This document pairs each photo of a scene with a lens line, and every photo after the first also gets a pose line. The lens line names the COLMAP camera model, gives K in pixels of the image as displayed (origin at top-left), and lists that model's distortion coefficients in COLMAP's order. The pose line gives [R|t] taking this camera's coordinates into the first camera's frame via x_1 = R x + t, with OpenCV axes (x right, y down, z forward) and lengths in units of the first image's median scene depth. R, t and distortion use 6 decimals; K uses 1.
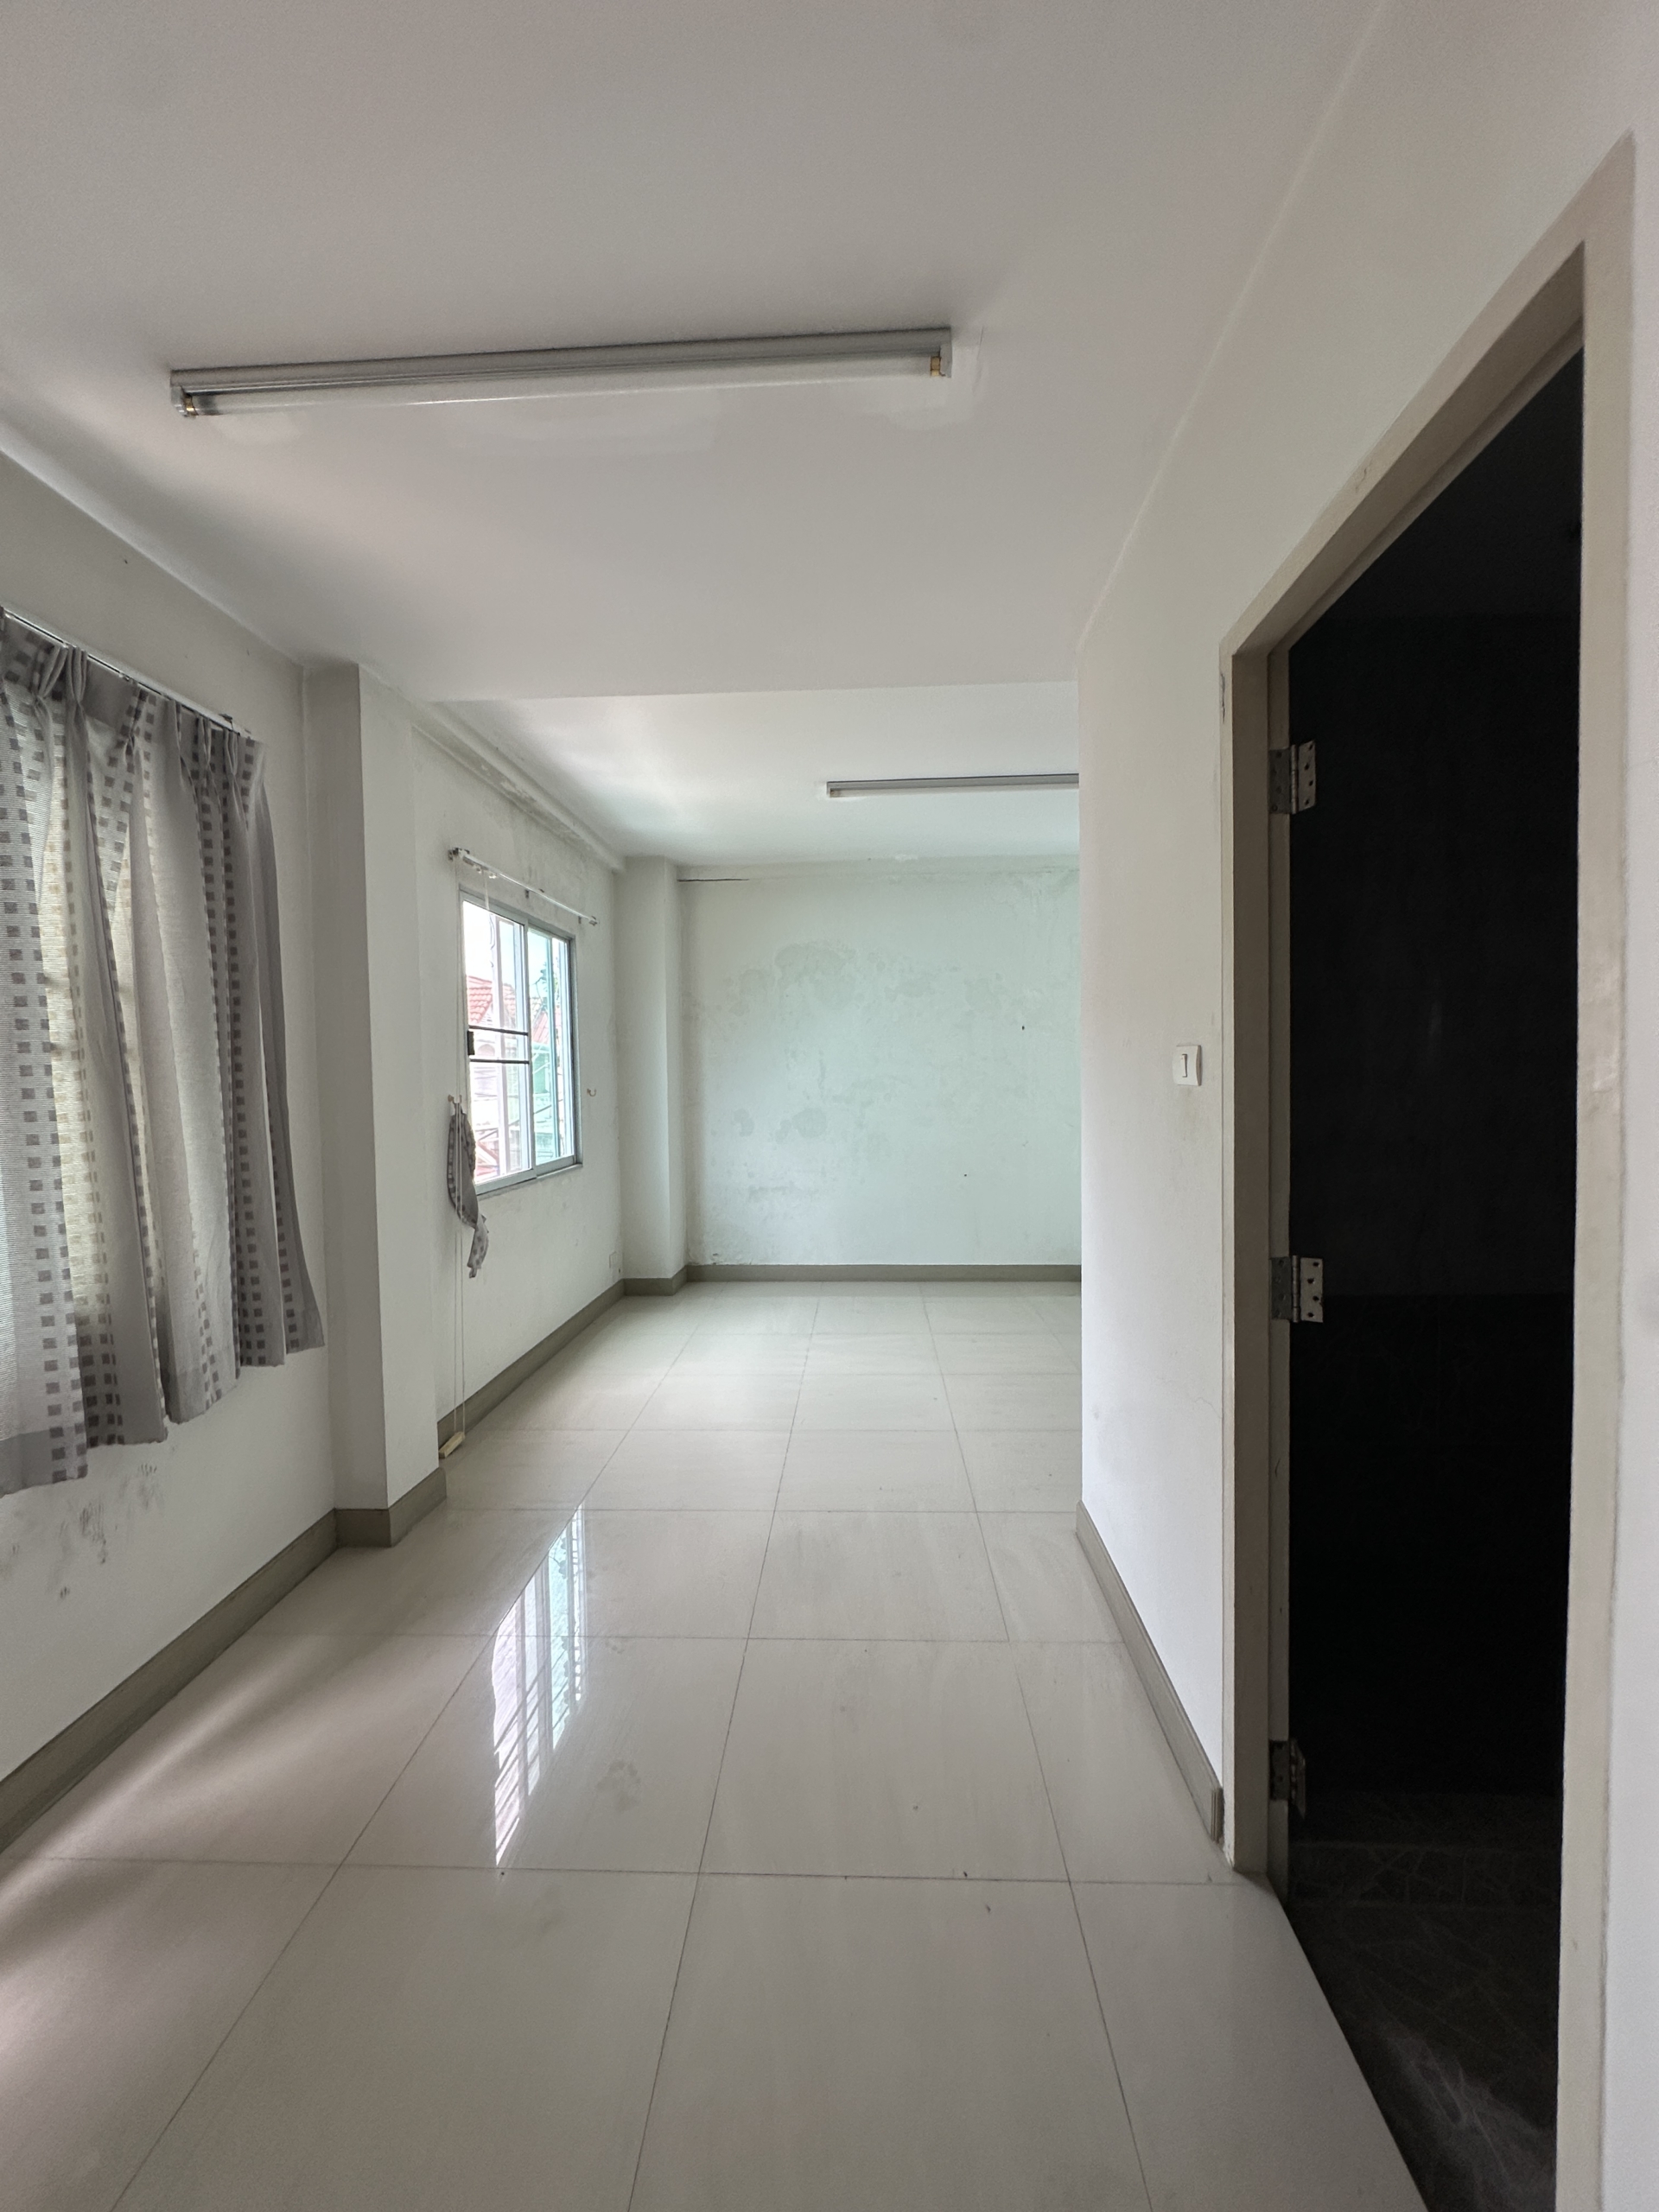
lens RADIAL K [[880.9, 0, 835.3], [0, 880.9, 1111.0], [0, 0, 1]] dist [-0.005652, 0.001281]
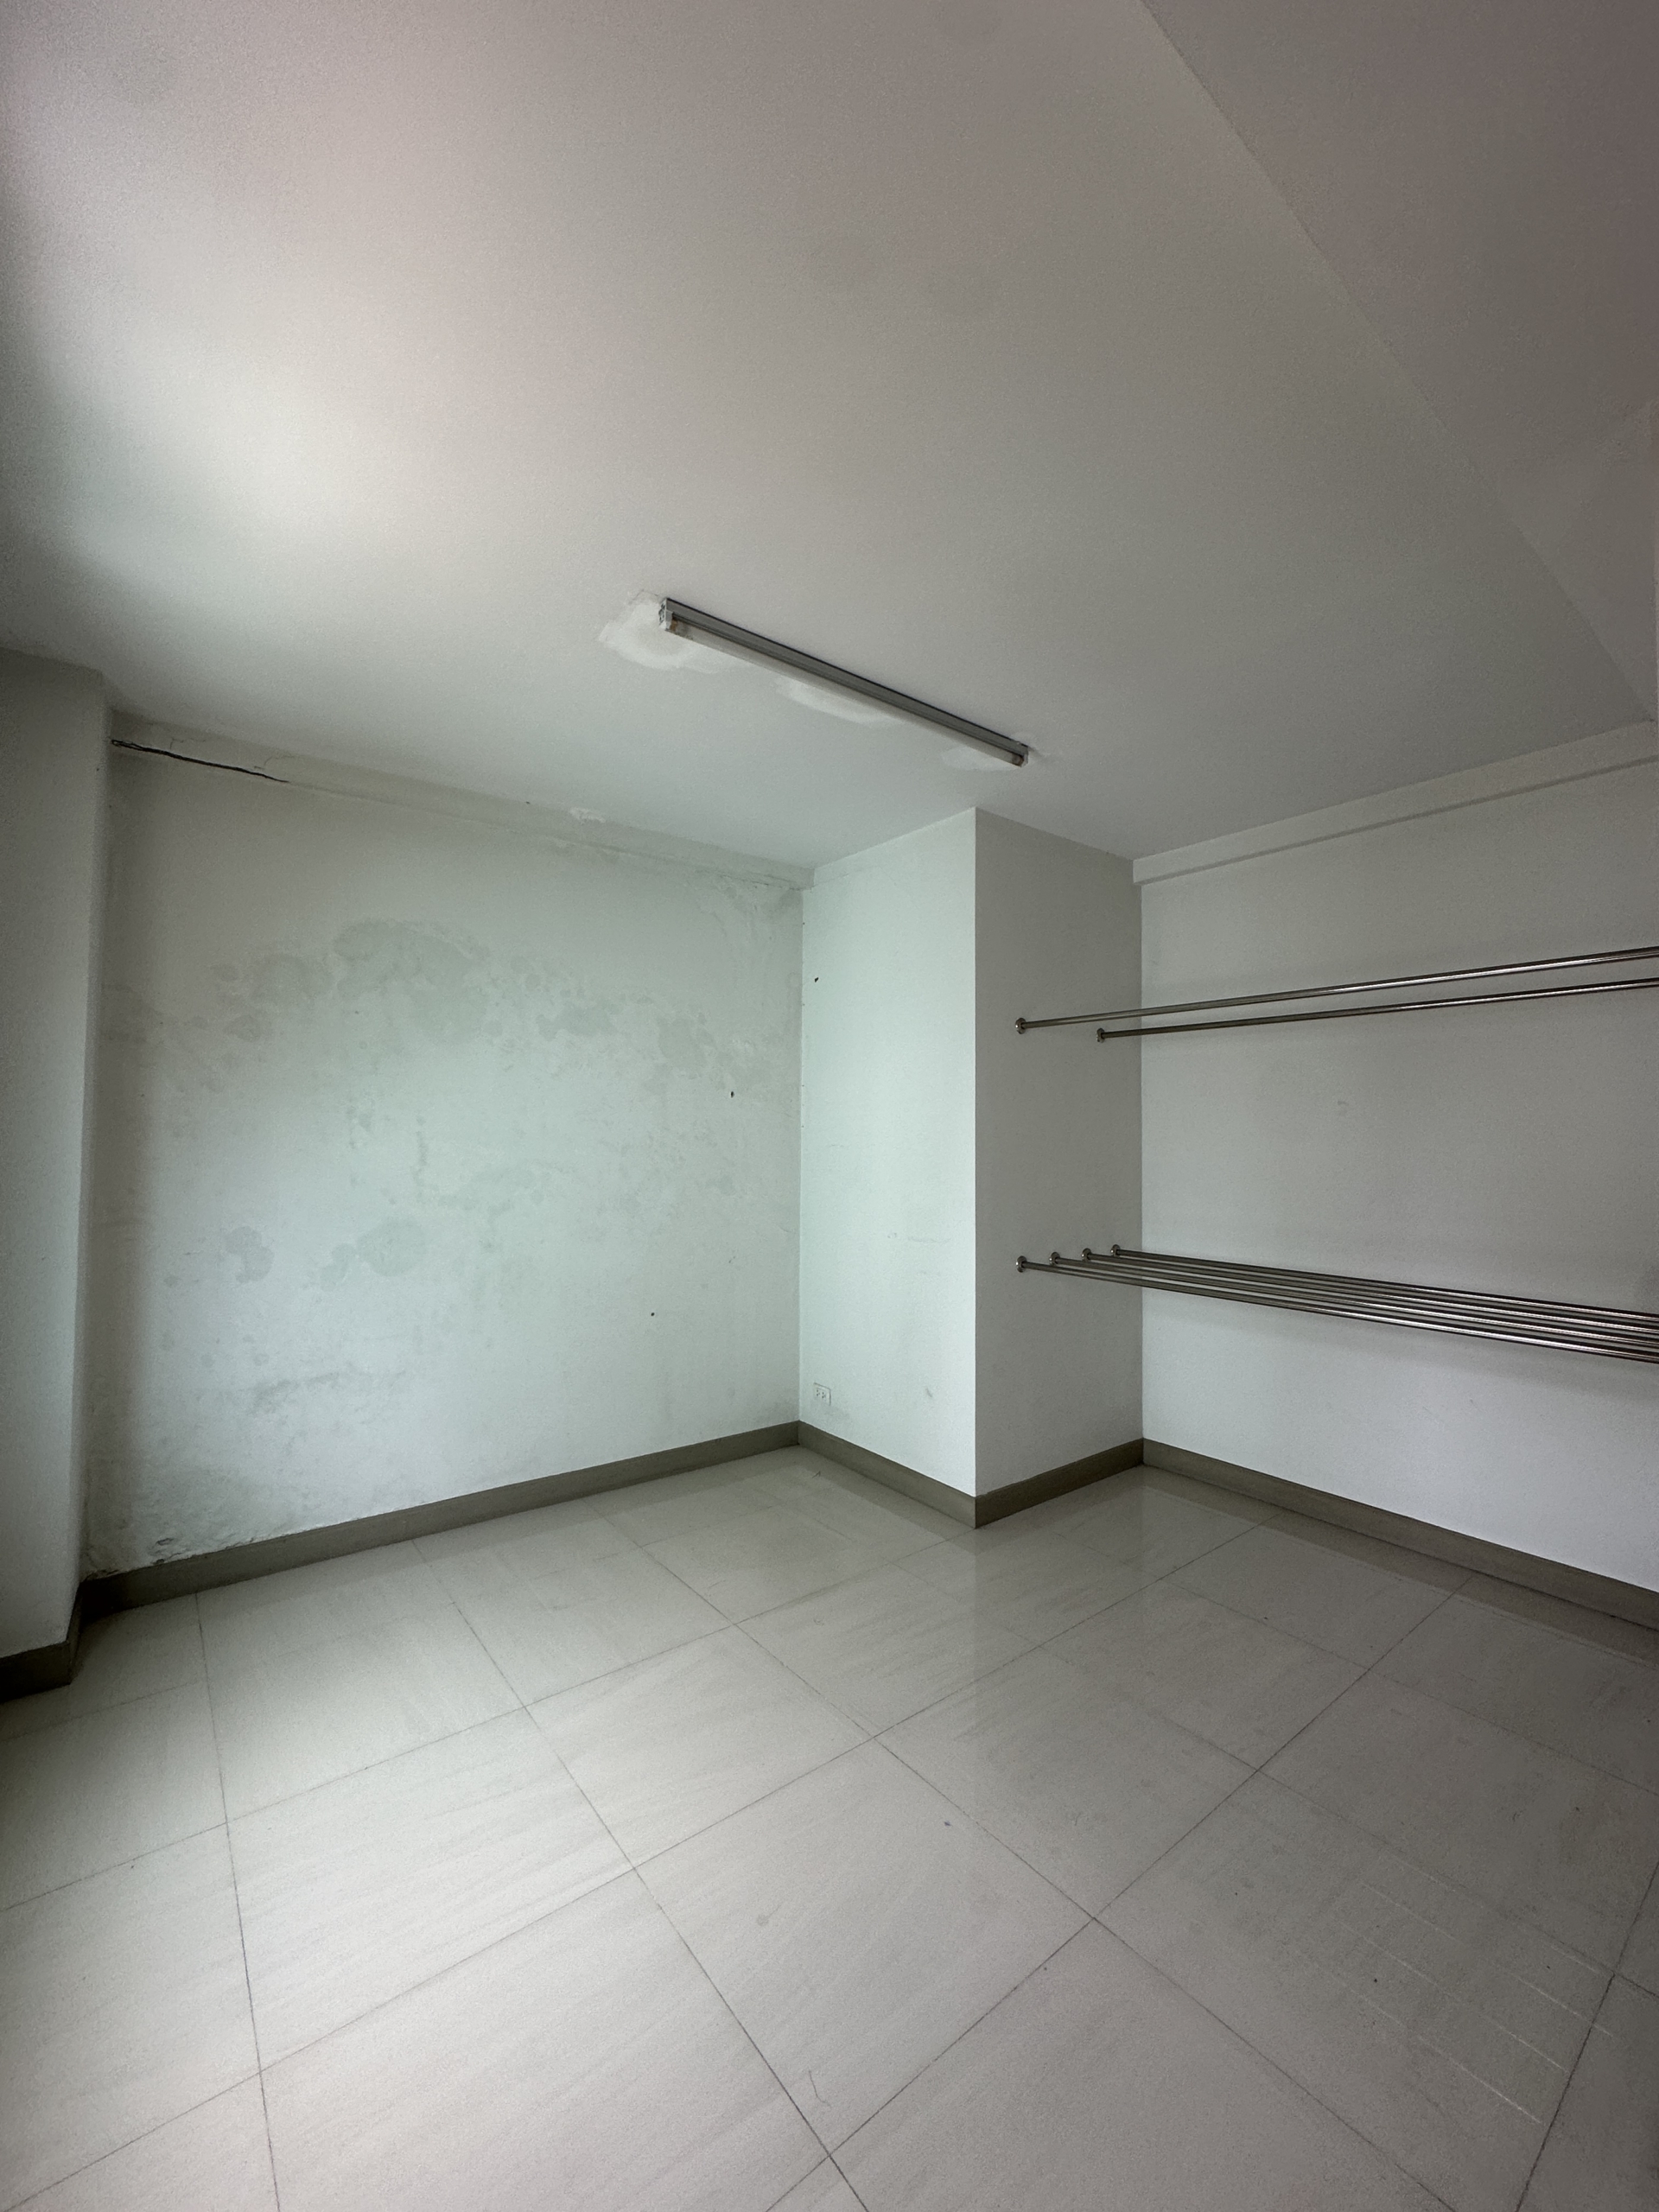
lens RADIAL K [[880.9, 0, 820.6], [0, 880.9, 1110.6], [0, 0, 1]] dist [-0.005652, 0.001281]
pose [[0.765996, 0.038485, 0.641692, -0.180695], [0.008967, 0.997470, -0.070527, -0.030668], [-0.642782, 0.059778, 0.763713, 0.411884]]
